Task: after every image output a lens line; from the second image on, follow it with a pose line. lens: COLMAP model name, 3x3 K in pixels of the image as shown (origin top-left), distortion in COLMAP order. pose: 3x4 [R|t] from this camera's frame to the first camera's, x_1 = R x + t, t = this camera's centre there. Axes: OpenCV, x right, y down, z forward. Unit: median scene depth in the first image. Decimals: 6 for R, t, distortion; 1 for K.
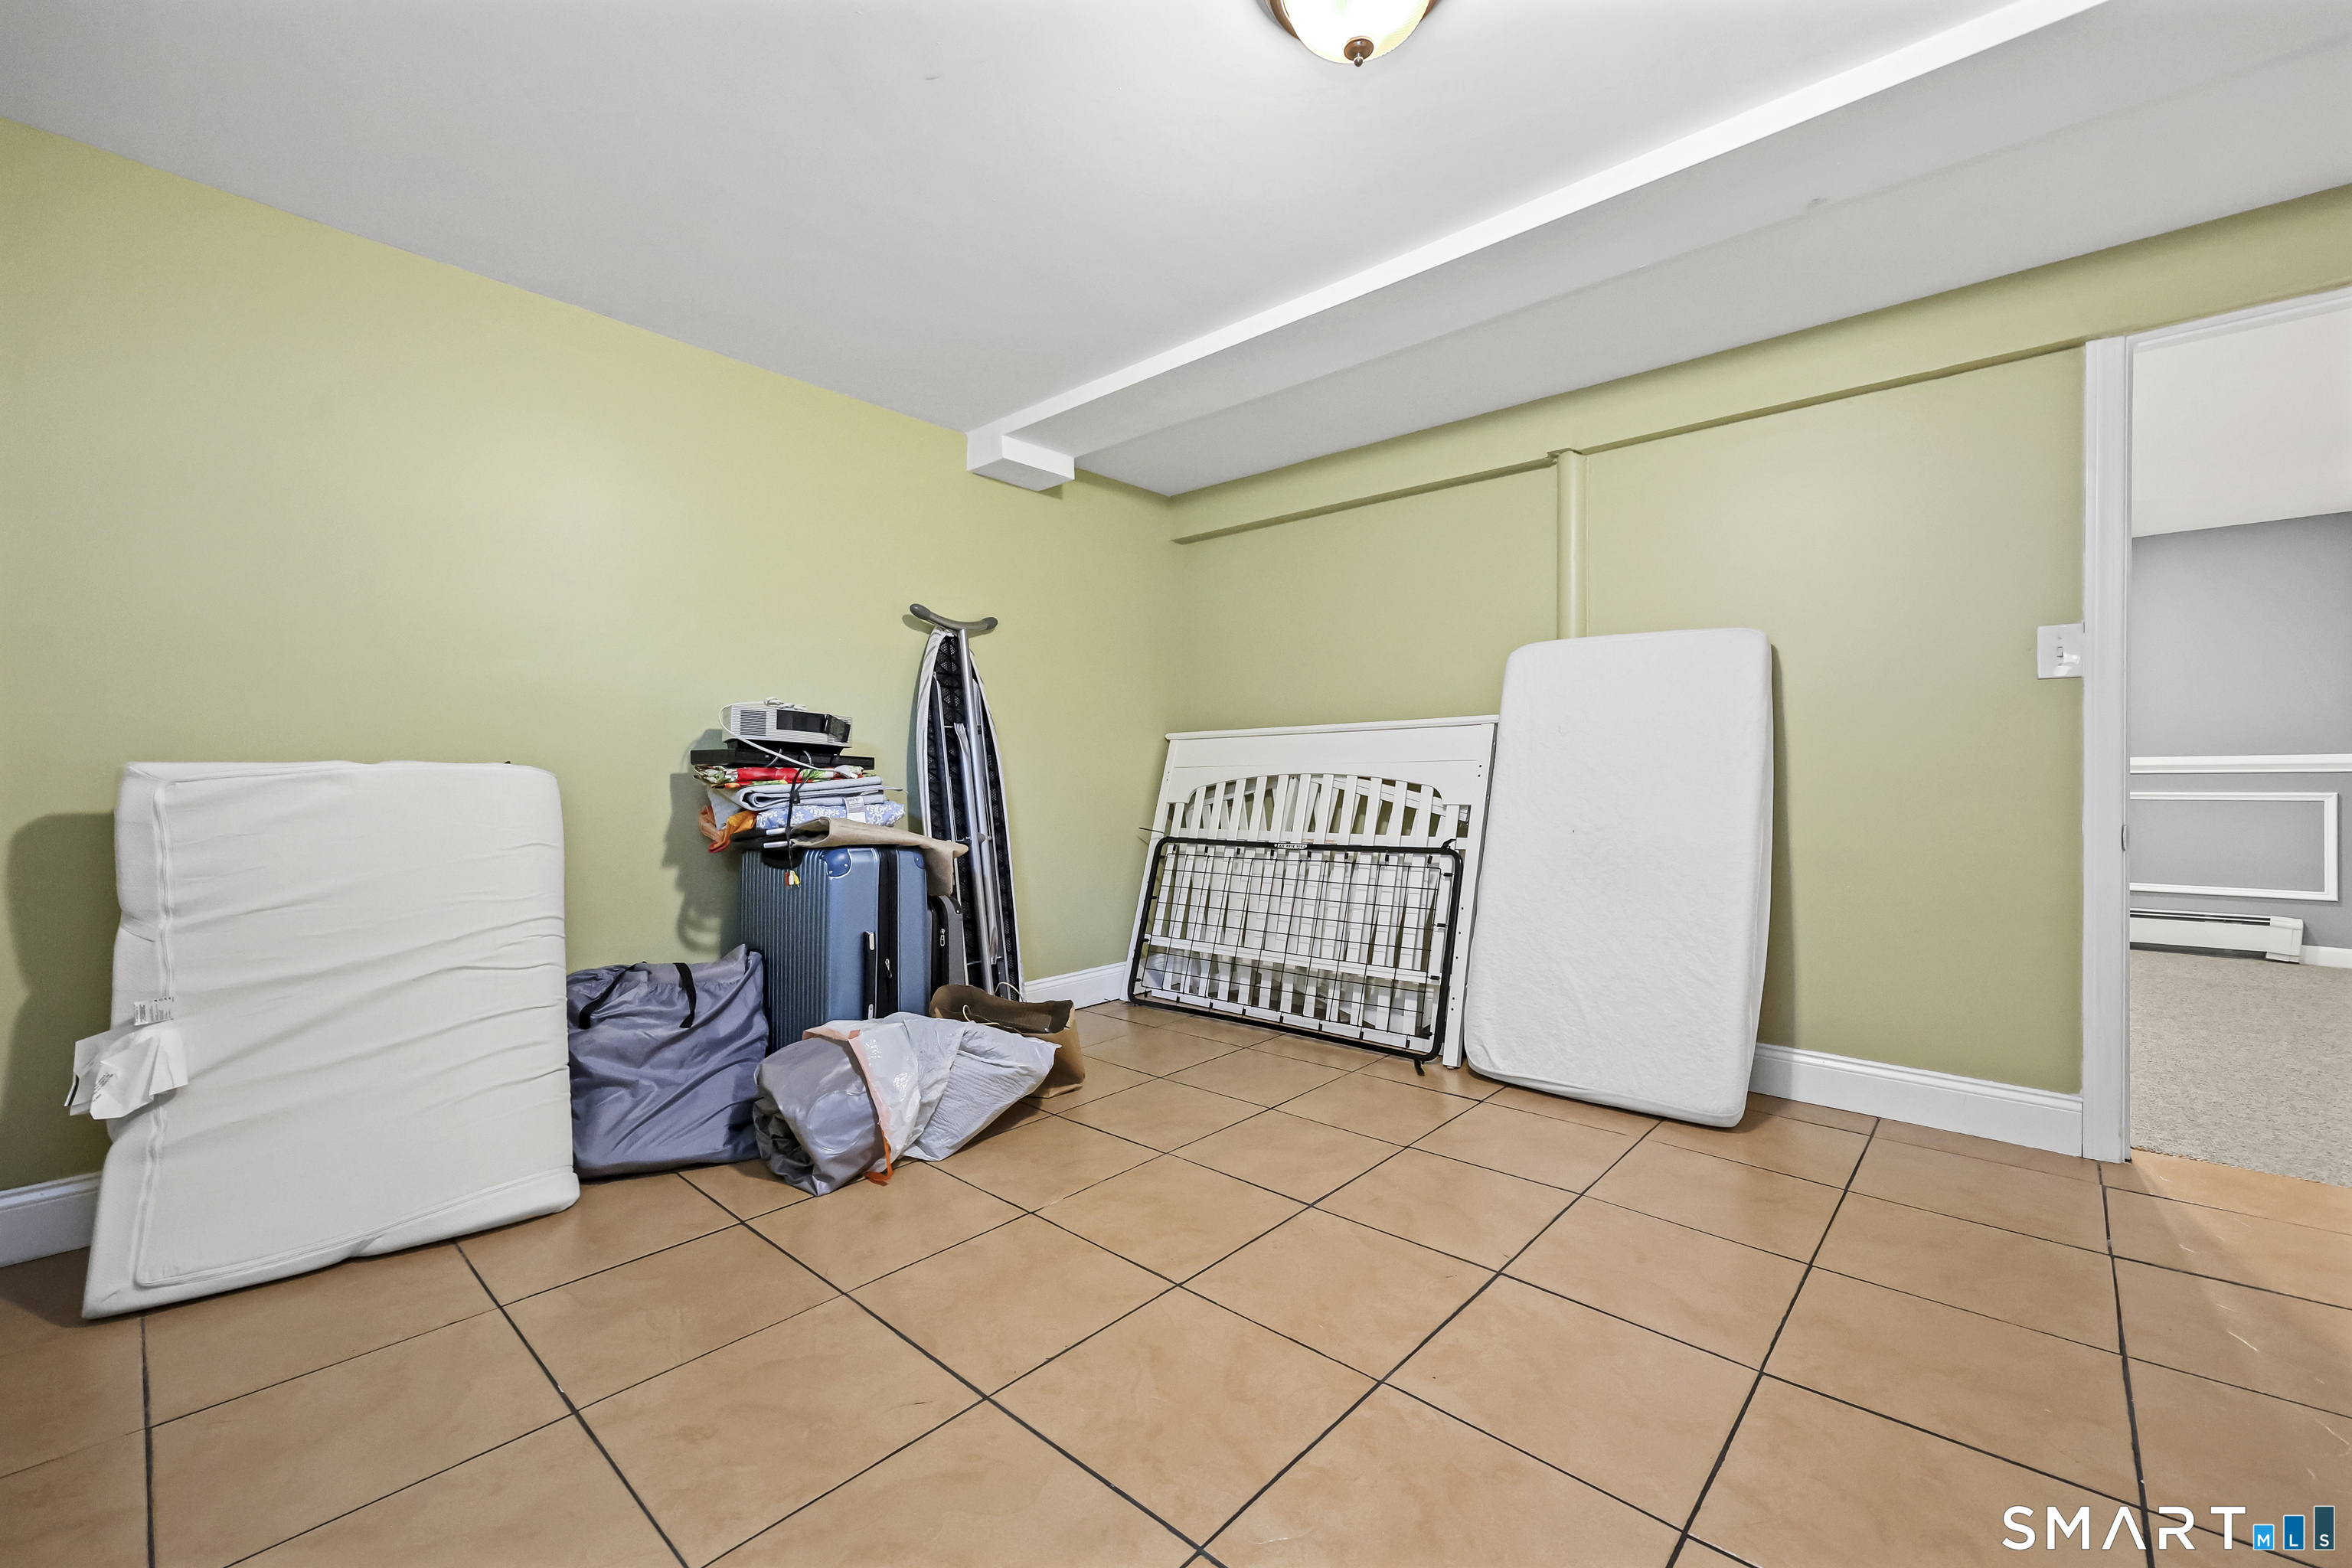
lens RADIAL K [[958.4, 0, 1176.2], [0, 958.4, 789.2], [0, 0, 1]] dist [-0.000015, -0.000130]
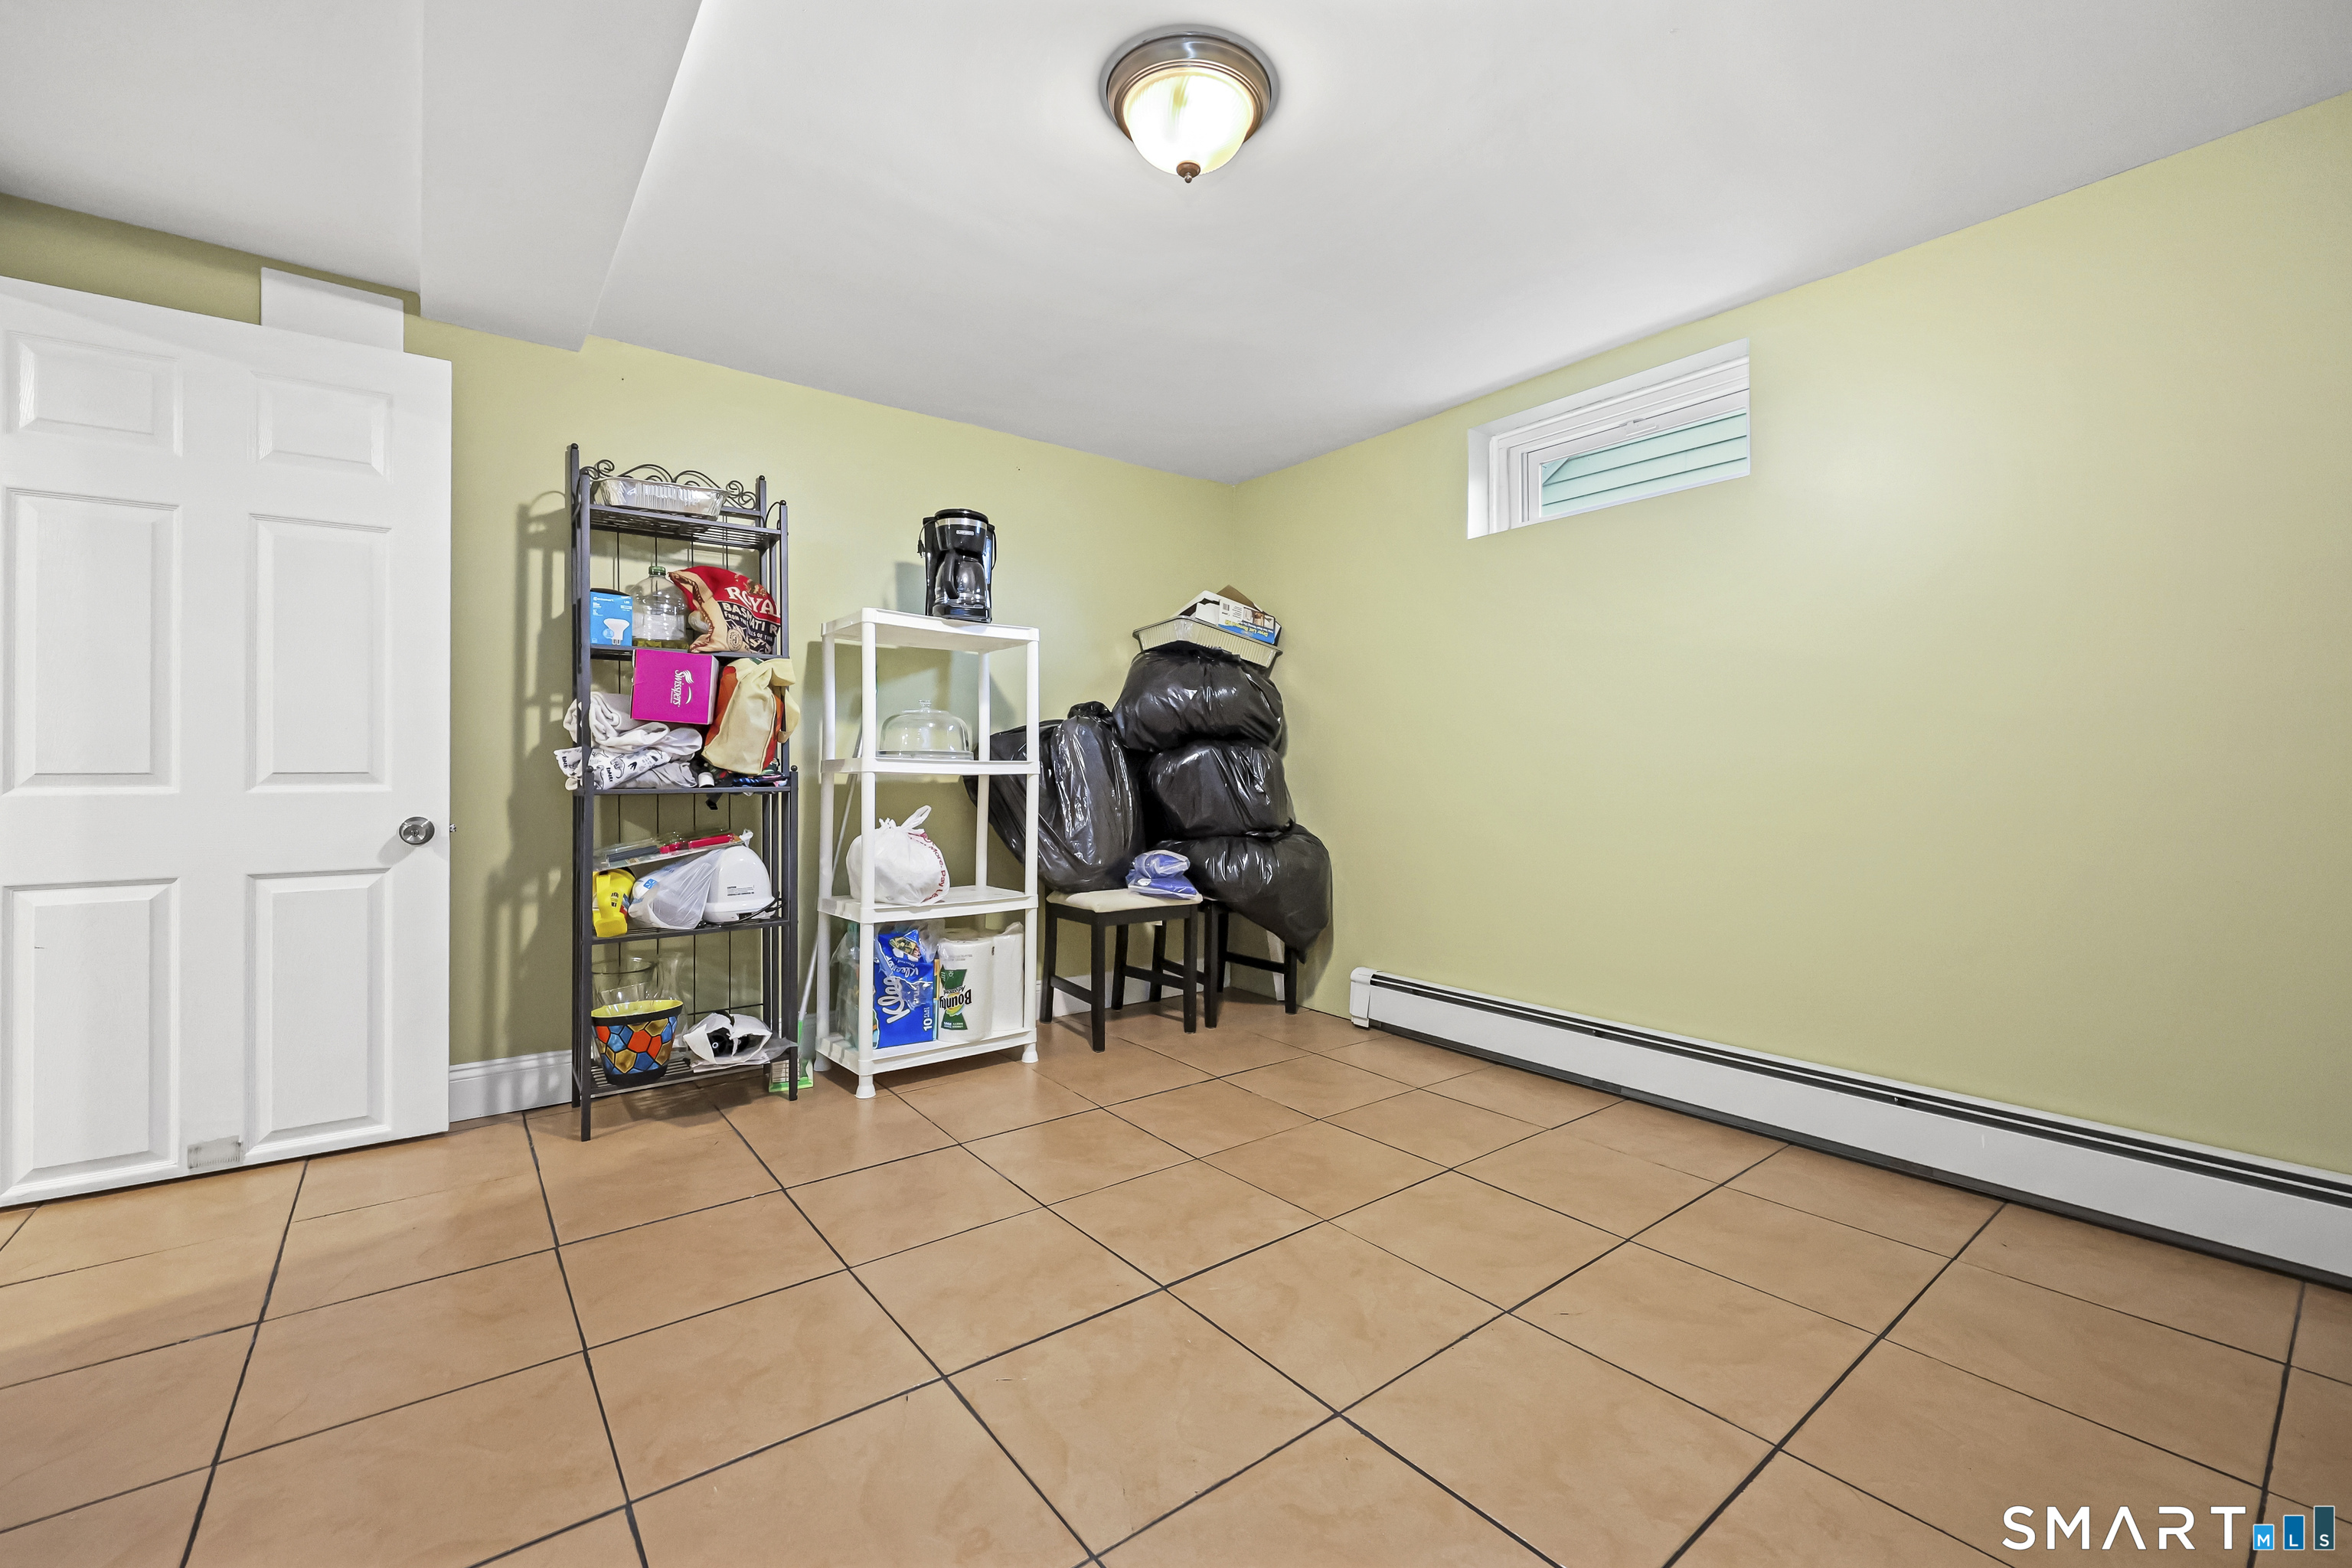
lens RADIAL K [[958.4, 0, 1182.6], [0, 958.4, 771.1], [0, 0, 1]] dist [-0.000015, -0.000130]
pose [[-0.986647, -0.001638, 0.162866, 0.000316], [0.000955, 0.999874, 0.015840, -0.020702], [-0.162872, 0.015784, -0.986521, 1.202997]]
